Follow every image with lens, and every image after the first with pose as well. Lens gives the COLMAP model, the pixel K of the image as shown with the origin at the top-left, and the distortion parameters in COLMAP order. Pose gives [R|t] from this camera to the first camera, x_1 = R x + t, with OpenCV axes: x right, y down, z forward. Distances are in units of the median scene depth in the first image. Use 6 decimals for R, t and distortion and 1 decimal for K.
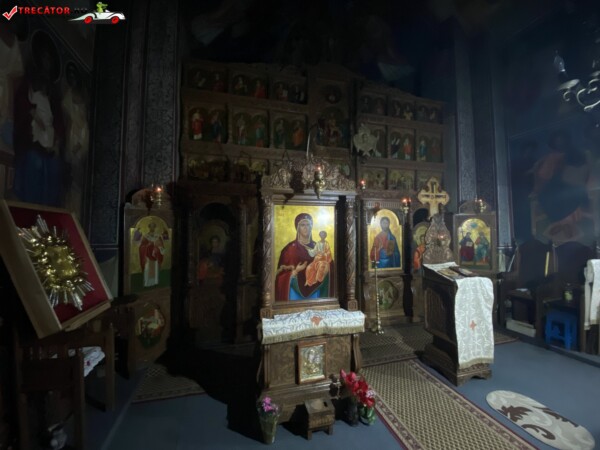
lens RADIAL K [[239.9, 0, 297.7], [0, 239.9, 225.5], [0, 0, 1]] dist [0.023707, -0.022877]
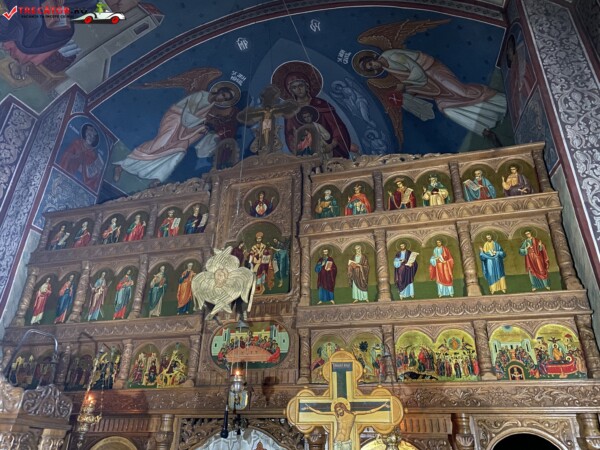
lens RADIAL K [[453.2, 0, 296.7], [0, 453.2, 225.2], [0, 0, 1]] dist [0.047939, -0.060345]
pose [[0.851890, -0.223955, -0.473421, 0.679330], [-0.010902, 0.896178, -0.443561, -0.050779], [0.523607, 0.383026, 0.761004, 0.294748]]
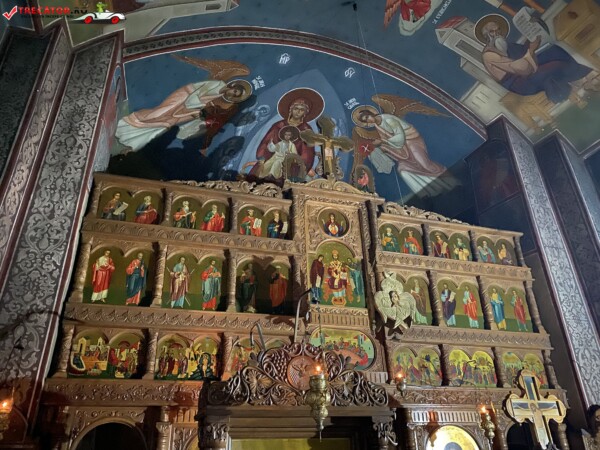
lens RADIAL K [[453.2, 0, 296.7], [0, 453.2, 225.2], [0, 0, 1]] dist [0.047939, -0.060345]
pose [[0.998993, 0.003147, 0.044750, -0.003608], [0.016245, 0.904458, -0.426254, -0.047604], [-0.041816, 0.426552, 0.903496, -0.039494]]
